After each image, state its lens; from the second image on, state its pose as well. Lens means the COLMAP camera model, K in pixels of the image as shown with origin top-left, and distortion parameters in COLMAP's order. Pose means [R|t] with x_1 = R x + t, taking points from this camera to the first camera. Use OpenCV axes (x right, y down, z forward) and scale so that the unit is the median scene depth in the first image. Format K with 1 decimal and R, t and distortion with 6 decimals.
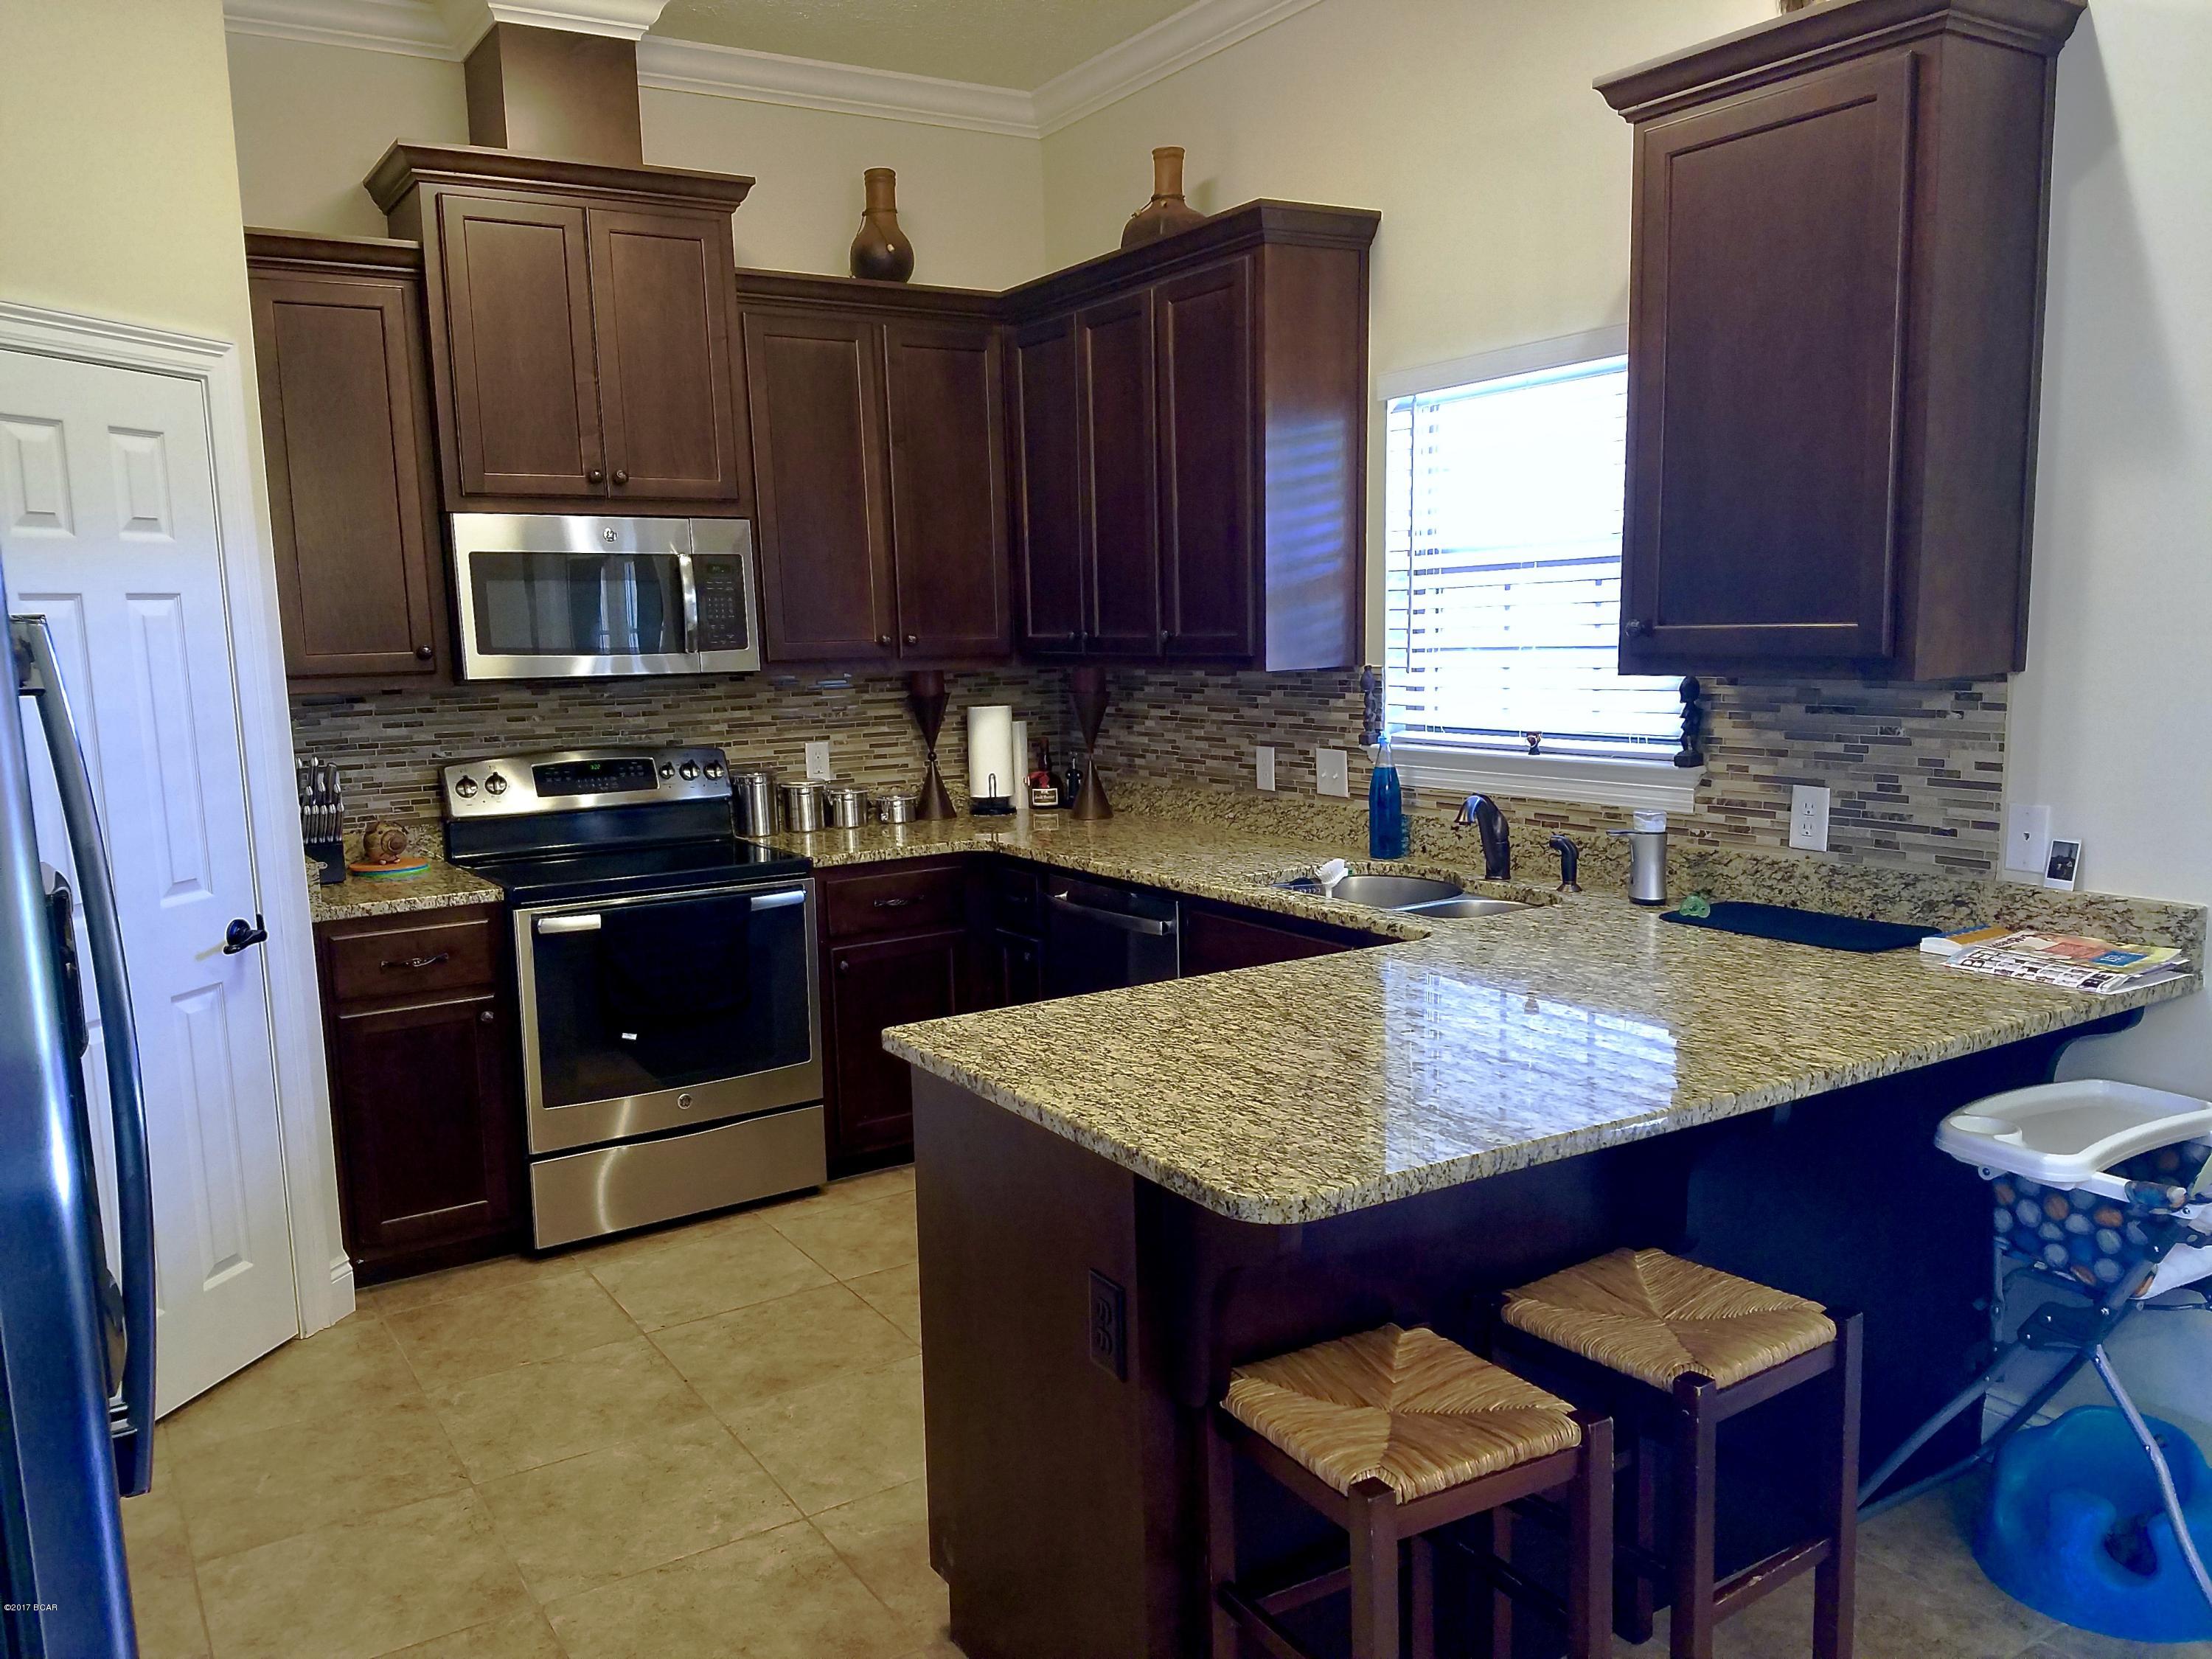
lens RADIAL K [[1689.3, 0, 1164.4], [0, 1689.3, 851.8], [0, 0, 1]] dist [0.044558, -0.064945]
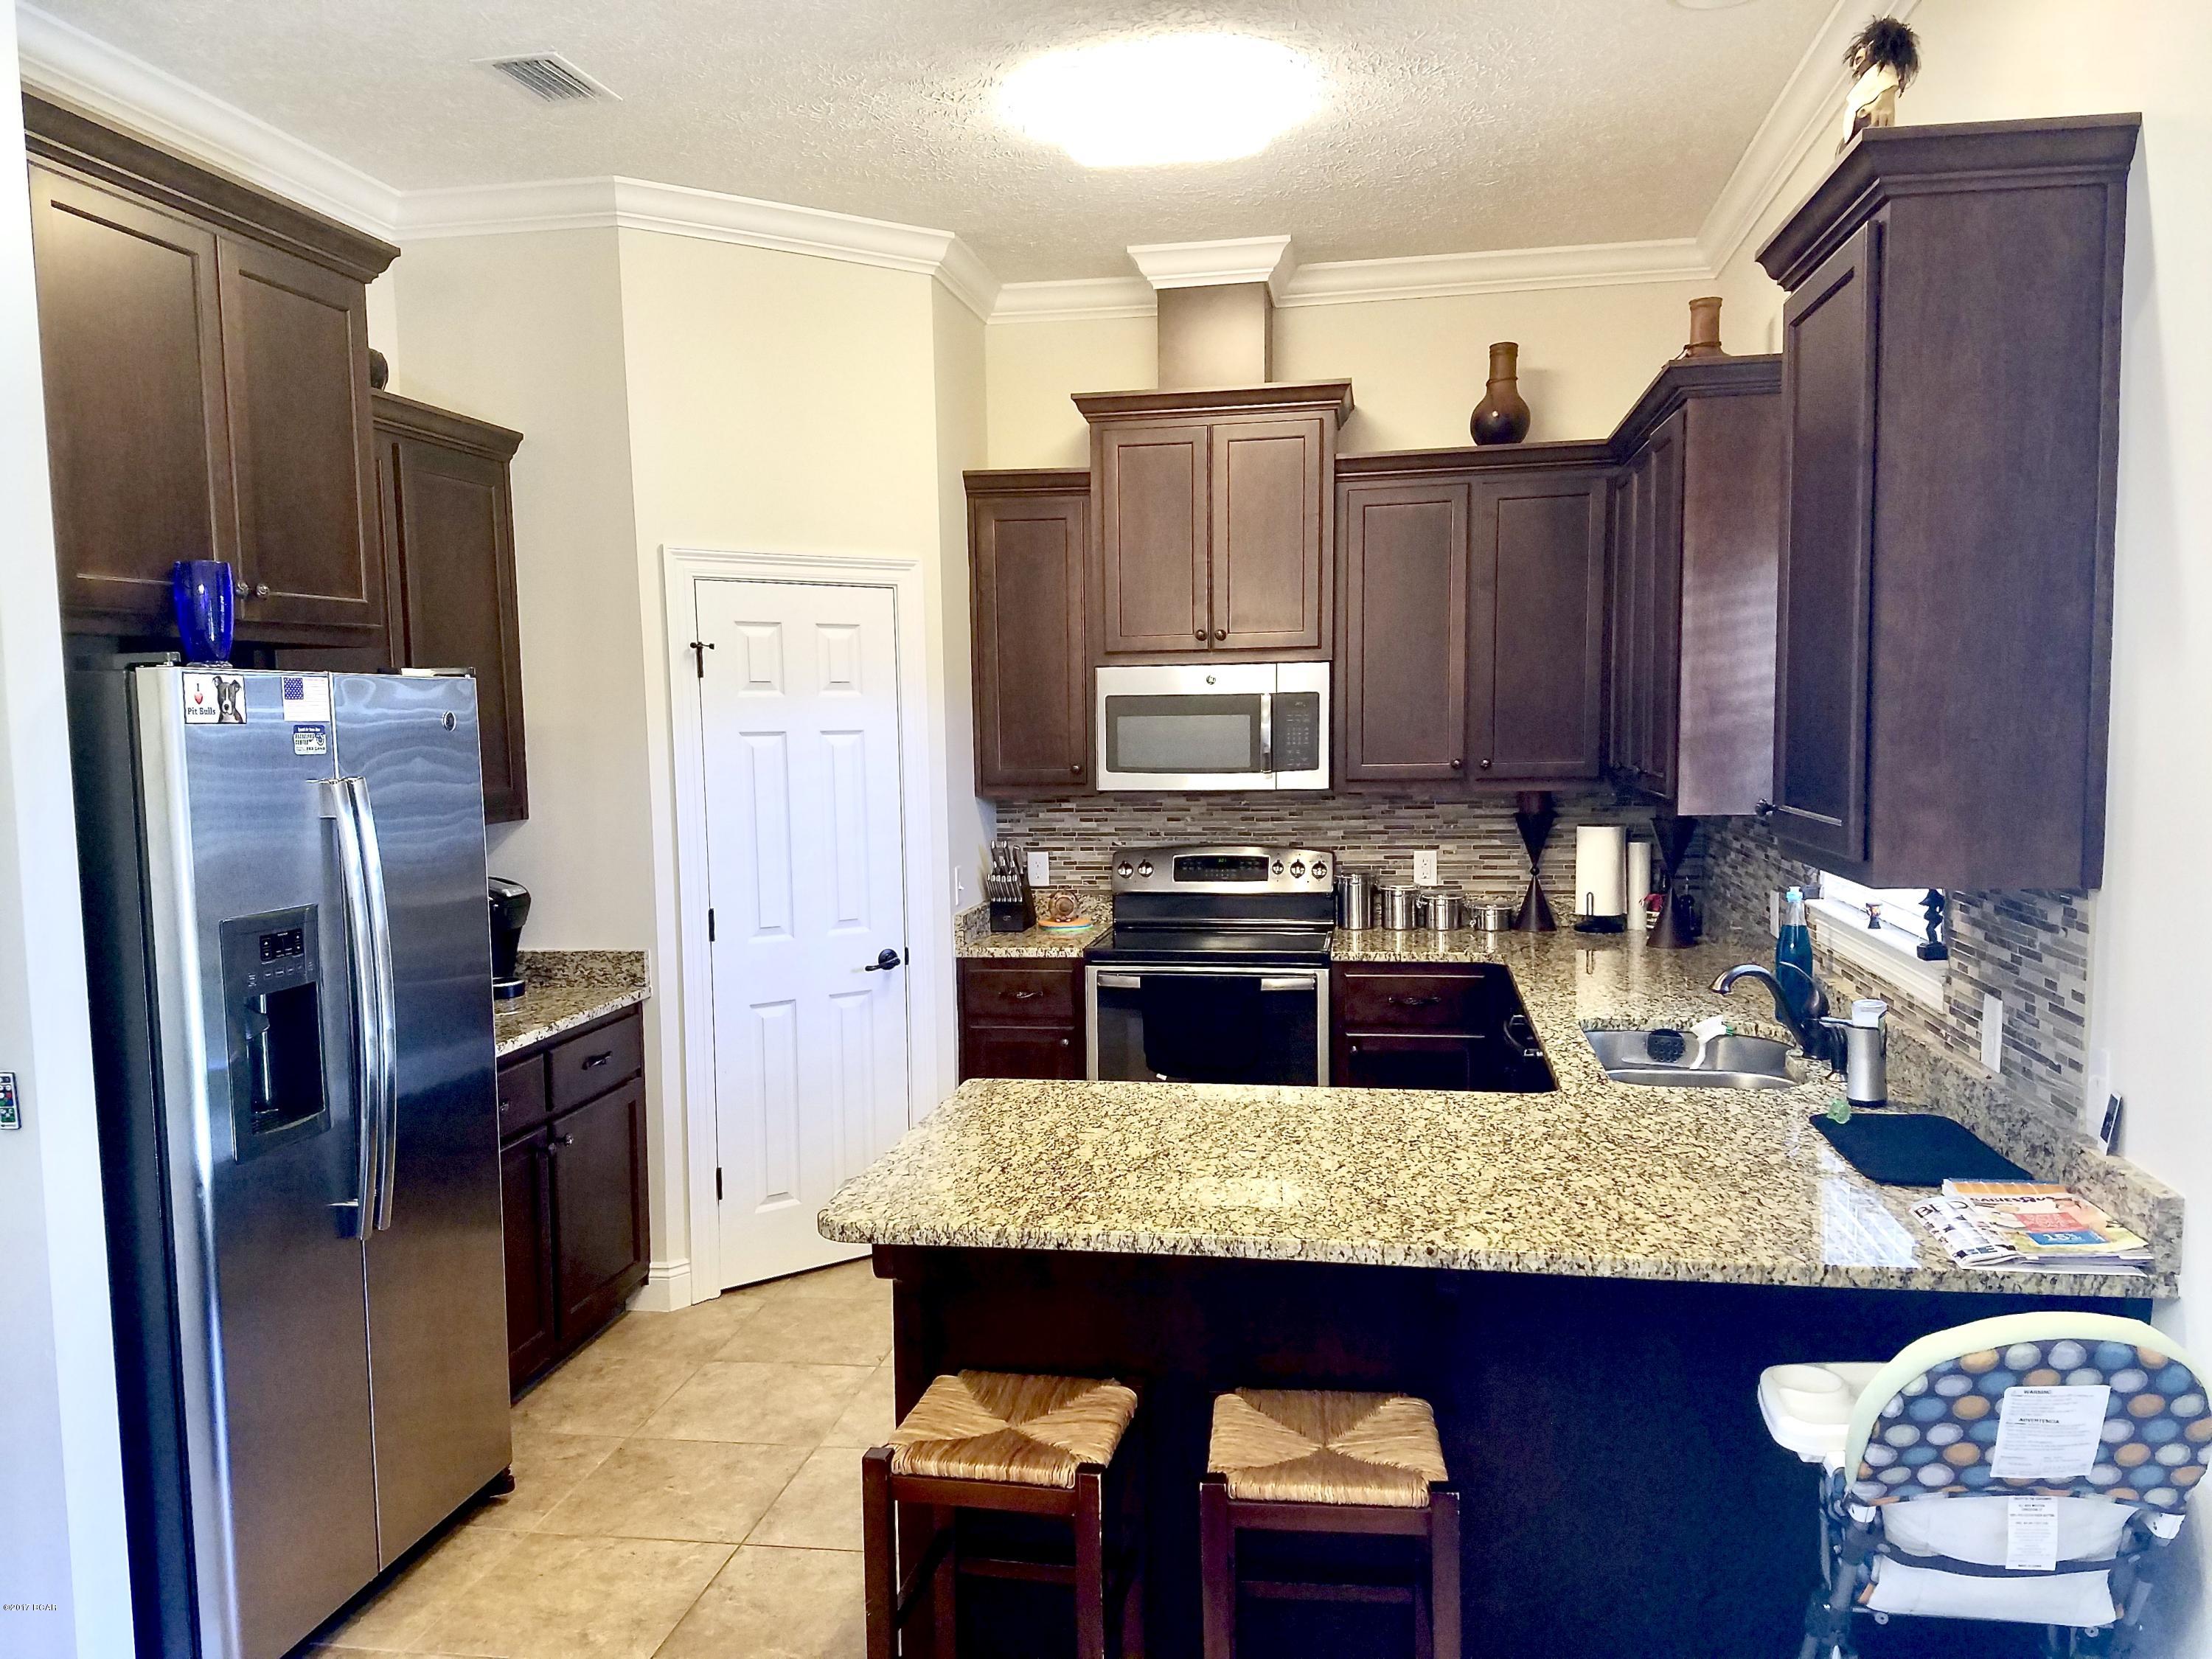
lens RADIAL K [[1689.3, 0, 1123.2], [0, 1689.3, 830.8], [0, 0, 1]] dist [0.044558, -0.064945]
pose [[0.743022, 0.059682, -0.666600, 0.447792], [-0.095896, 0.995232, -0.017785, -0.044359], [0.662361, 0.077139, 0.745203, 0.033220]]
